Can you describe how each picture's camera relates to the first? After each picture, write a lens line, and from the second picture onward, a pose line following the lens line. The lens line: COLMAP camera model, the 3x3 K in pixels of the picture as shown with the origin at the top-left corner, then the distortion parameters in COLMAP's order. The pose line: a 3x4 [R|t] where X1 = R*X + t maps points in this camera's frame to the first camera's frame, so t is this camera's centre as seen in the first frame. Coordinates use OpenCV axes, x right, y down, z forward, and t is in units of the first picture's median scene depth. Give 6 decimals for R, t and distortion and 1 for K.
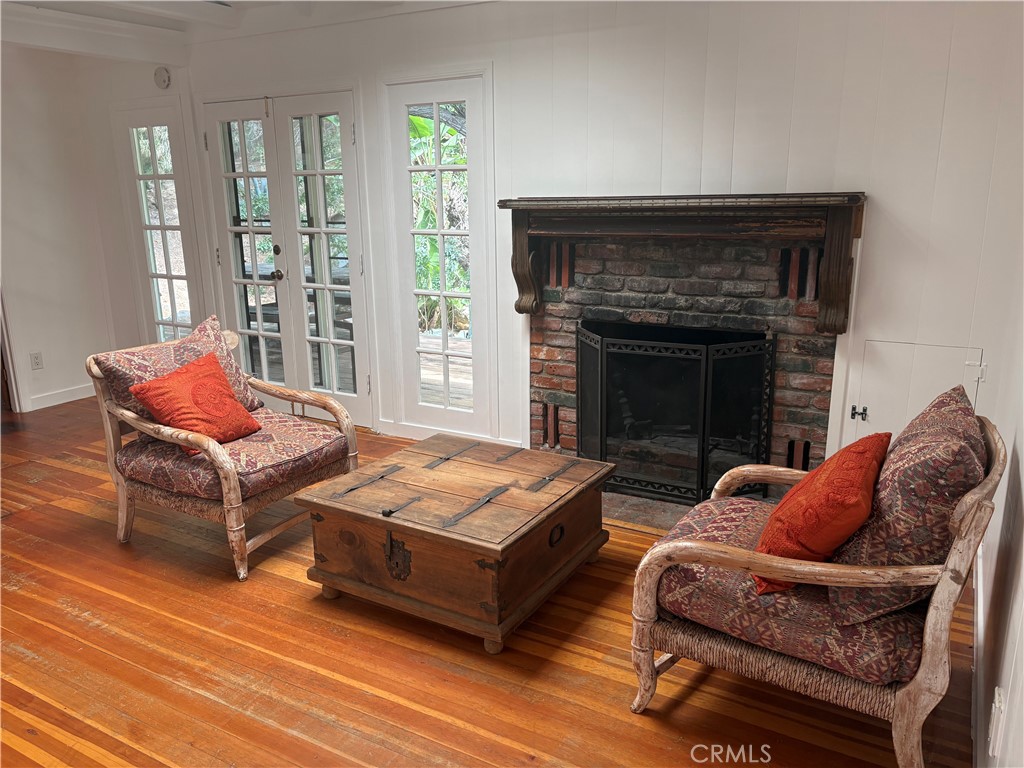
lens RADIAL K [[768.3, 0, 516.8], [0, 768.3, 381.5], [0, 0, 1]] dist [0.048364, -0.068090]
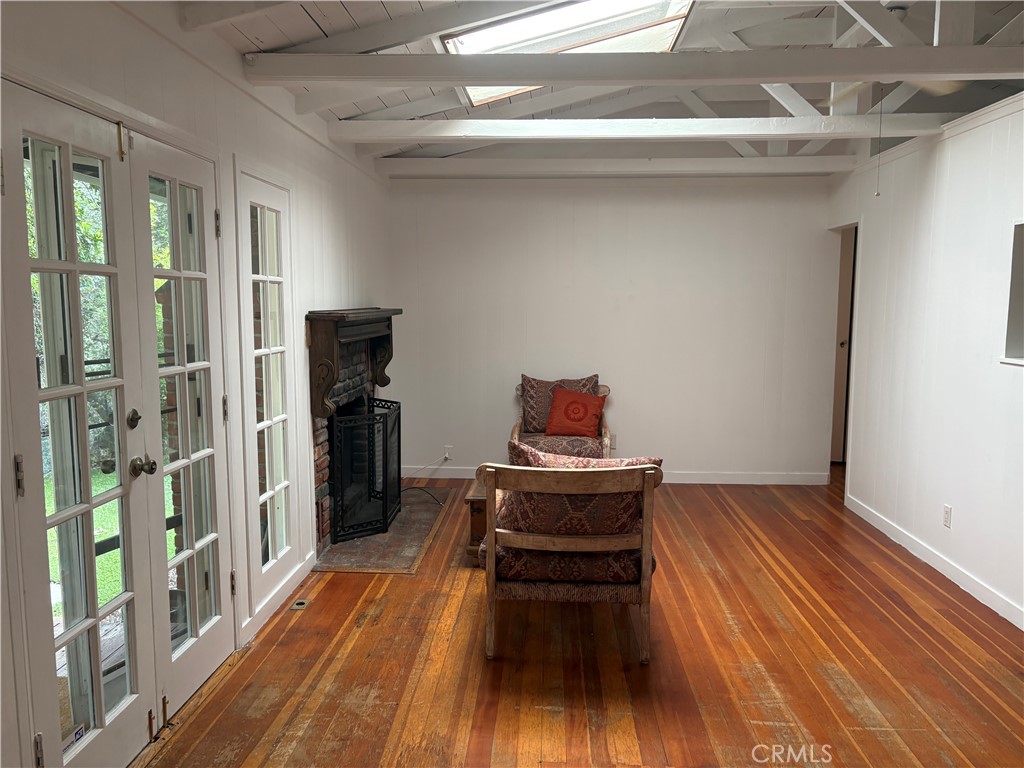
lens RADIAL K [[772.5, 0, 512.0], [0, 772.5, 384.0], [0, 0, 1]] dist [0.047224, -0.042689]
pose [[-0.440423, -0.086562, 0.893608, -1.424469], [0.213654, 0.956640, 0.197970, -0.393277], [-0.871998, 0.278113, -0.402832, 1.616440]]
